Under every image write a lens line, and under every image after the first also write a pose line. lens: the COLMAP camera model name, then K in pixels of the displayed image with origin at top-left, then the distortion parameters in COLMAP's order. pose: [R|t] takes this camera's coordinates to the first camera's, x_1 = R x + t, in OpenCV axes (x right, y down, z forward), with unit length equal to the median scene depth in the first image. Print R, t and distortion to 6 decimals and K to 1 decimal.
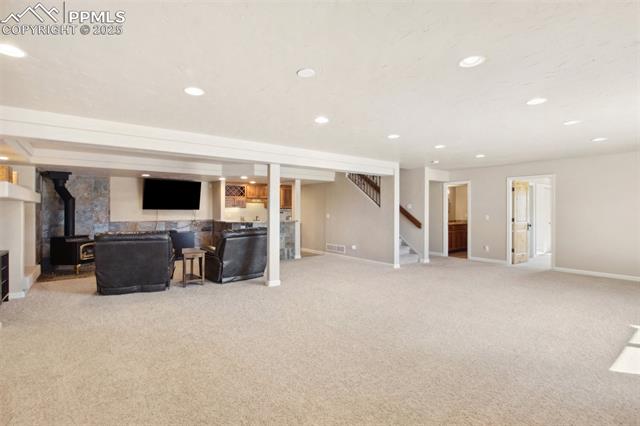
lens RADIAL K [[303.0, 0, 305.1], [0, 303.0, 211.4], [0, 0, 1]] dist [-0.002728, -0.000299]
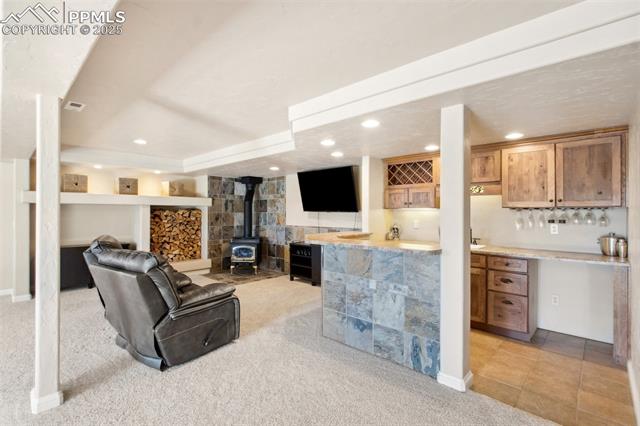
lens RADIAL K [[298.5, 0, 319.5], [0, 298.5, 211.7], [0, 0, 1]] dist [-0.001083, -0.000617]
pose [[0.189990, -0.000136, -0.981786, 0.233963], [-0.006113, 0.999980, -0.001322, -0.005196], [0.981767, 0.006253, 0.189986, 0.864296]]
